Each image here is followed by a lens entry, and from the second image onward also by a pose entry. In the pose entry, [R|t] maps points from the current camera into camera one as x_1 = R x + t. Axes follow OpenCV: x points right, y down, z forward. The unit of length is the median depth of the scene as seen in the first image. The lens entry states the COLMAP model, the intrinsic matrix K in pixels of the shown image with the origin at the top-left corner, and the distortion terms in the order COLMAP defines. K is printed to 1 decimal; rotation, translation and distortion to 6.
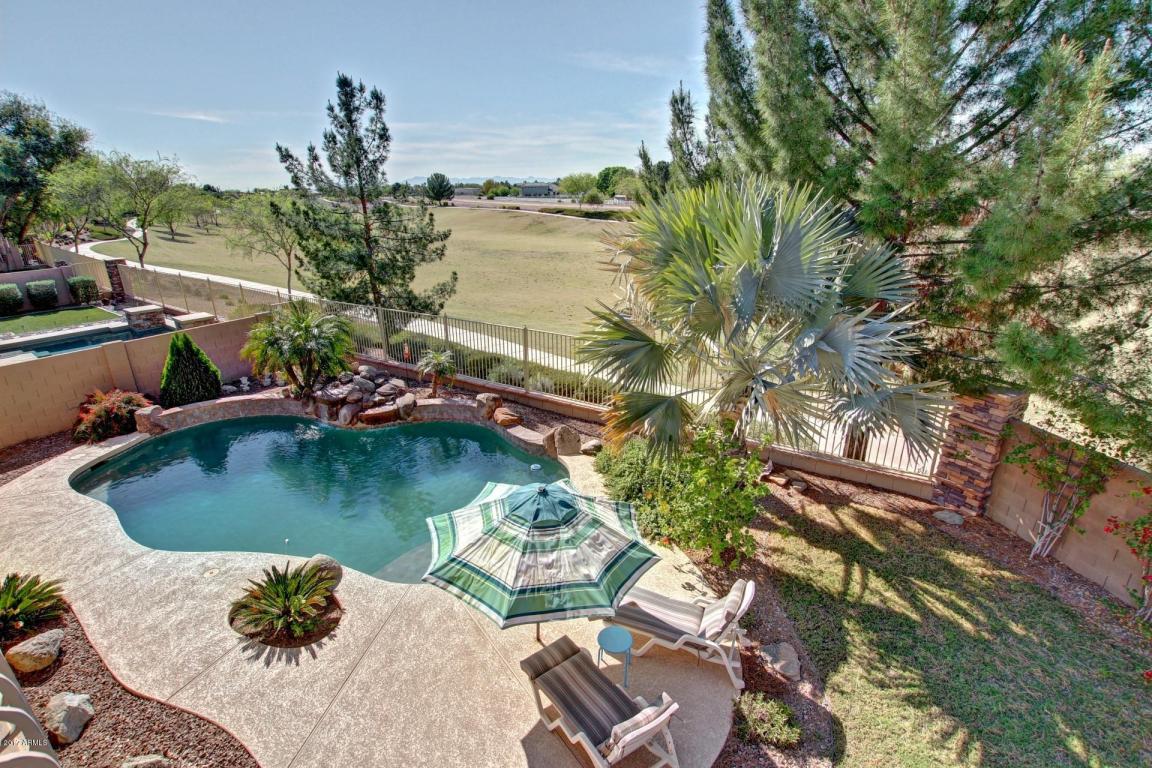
lens RADIAL K [[545.2, 0, 569.1], [0, 545.2, 389.5], [0, 0, 1]] dist [-0.029029, 0.002984]
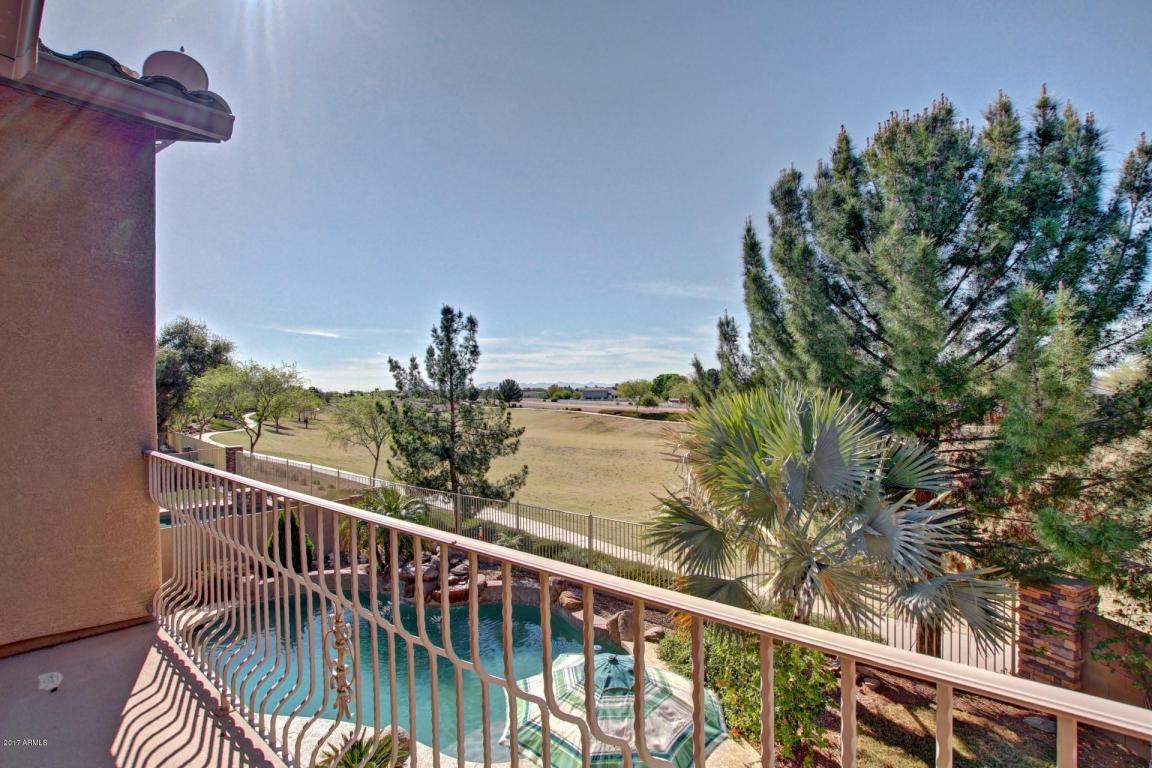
lens RADIAL K [[545.2, 0, 573.5], [0, 545.2, 397.5], [0, 0, 1]] dist [-0.029029, 0.002984]
pose [[0.995684, 0.003030, -0.092763, -0.019269], [-0.034189, 0.941162, -0.336223, 0.041616], [0.086286, 0.337943, 0.937203, -0.123499]]
